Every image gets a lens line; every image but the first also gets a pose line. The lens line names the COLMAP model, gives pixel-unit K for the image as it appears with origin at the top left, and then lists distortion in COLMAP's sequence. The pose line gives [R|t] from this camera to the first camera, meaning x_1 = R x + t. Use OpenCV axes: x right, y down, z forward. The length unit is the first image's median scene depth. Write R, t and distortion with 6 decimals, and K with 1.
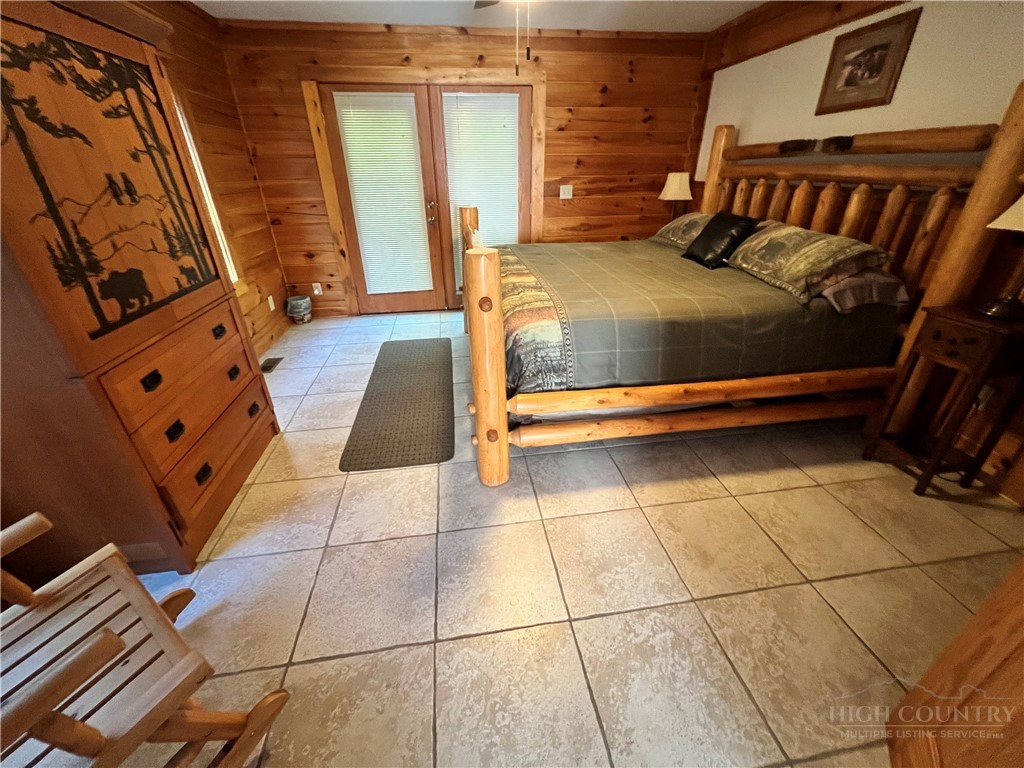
lens RADIAL K [[408.7, 0, 511.3], [0, 408.7, 382.8], [0, 0, 1]] dist [-0.002005, -0.000248]
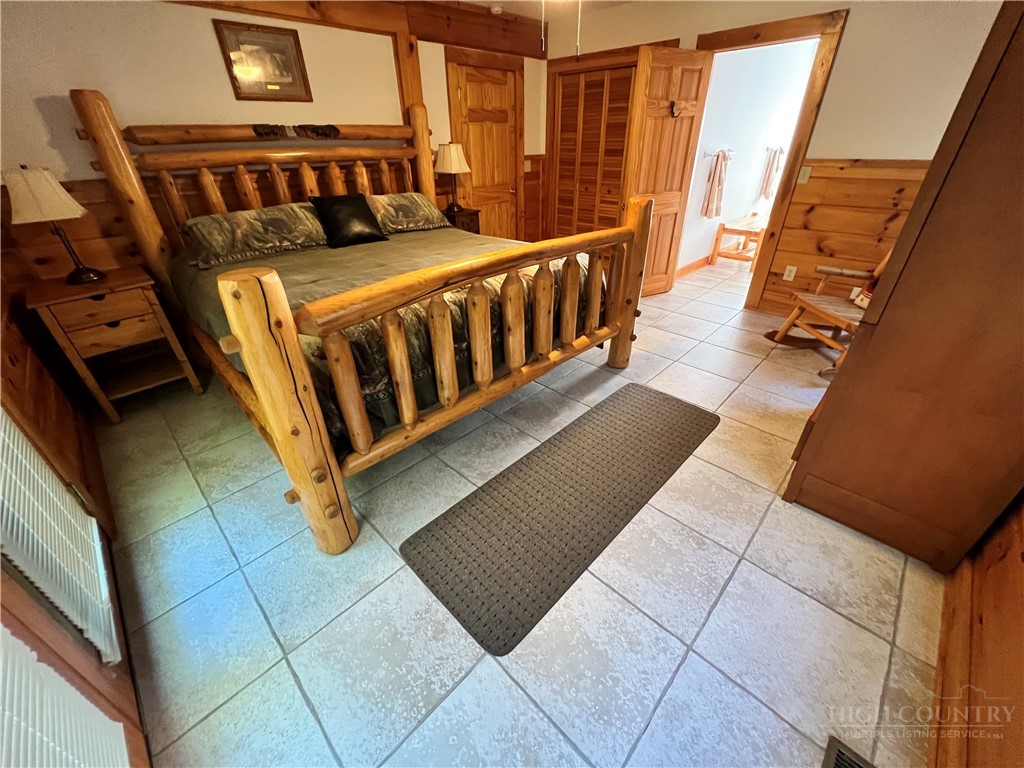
lens RADIAL K [[408.7, 0, 508.7], [0, 408.7, 382.4], [0, 0, 1]] dist [-0.002005, -0.000248]
pose [[-0.611962, -0.383376, 0.691756, -0.707030], [0.388674, 0.615967, 0.685213, -0.731869], [-0.688793, 0.688191, -0.227940, 1.395166]]
